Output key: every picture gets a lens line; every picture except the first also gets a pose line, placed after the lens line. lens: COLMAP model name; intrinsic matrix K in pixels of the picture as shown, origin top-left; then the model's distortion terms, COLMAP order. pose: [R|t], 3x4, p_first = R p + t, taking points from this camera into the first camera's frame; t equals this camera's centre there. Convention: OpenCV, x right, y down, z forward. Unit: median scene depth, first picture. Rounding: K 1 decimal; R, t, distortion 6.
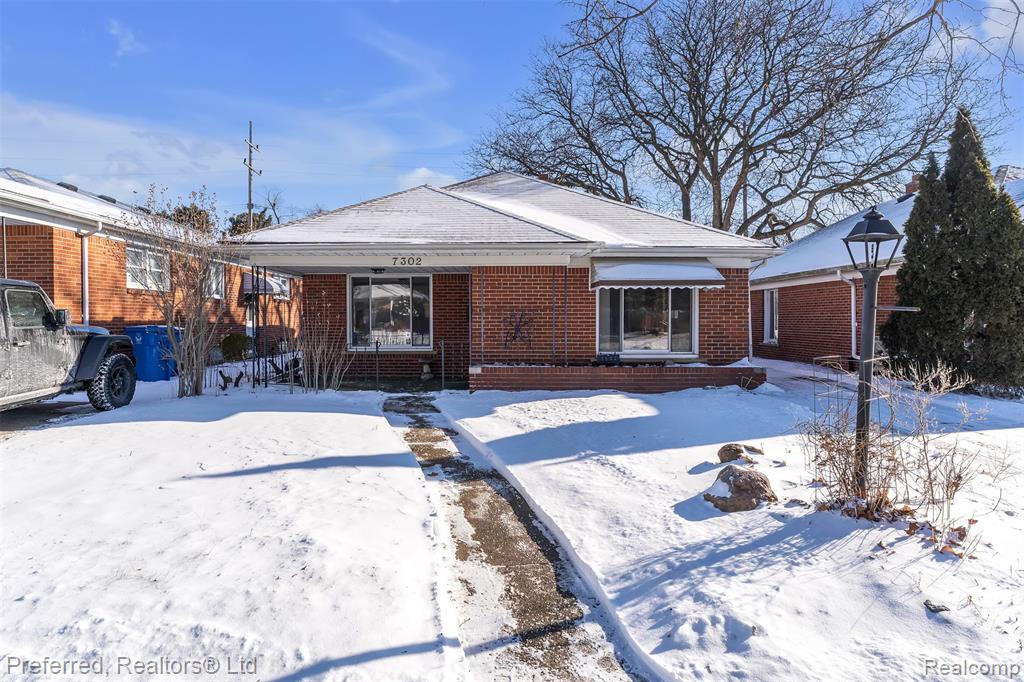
lens RADIAL K [[565.5, 0, 510.7], [0, 565.5, 335.2], [0, 0, 1]] dist [-0.002555, -0.000049]
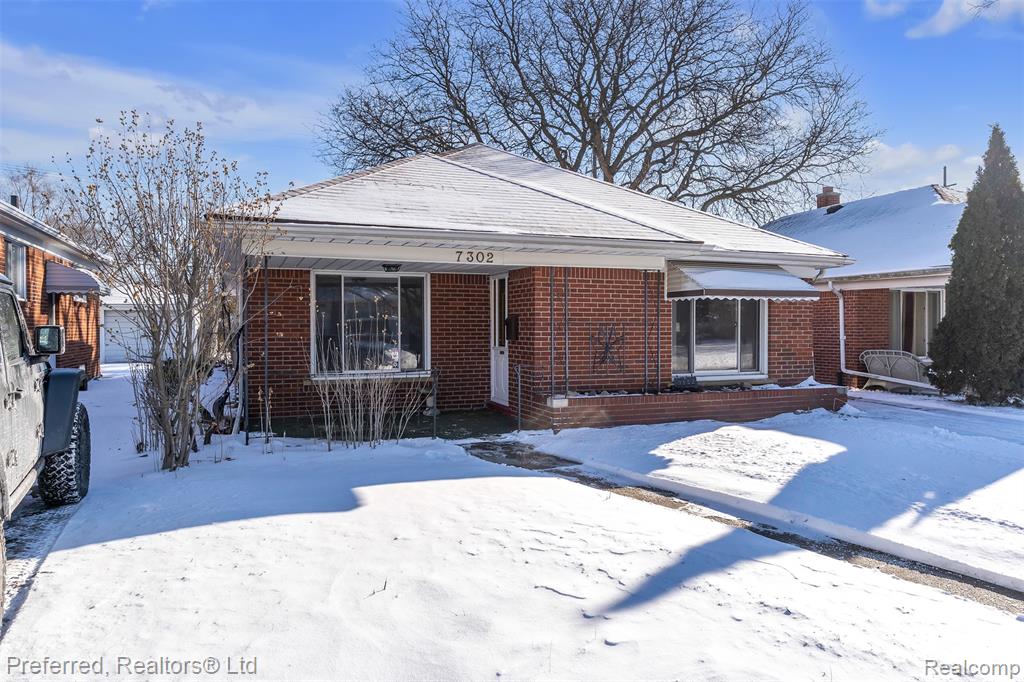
lens RADIAL K [[668.2, 0, 512.0], [0, 668.2, 341.0], [0, 0, 1]] dist [0.002621, 0.000937]
pose [[0.933995, -0.007205, 0.357212, -0.416308], [0.009633, 0.999941, -0.005016, -0.016806], [-0.357155, 0.008126, 0.934010, 0.168365]]
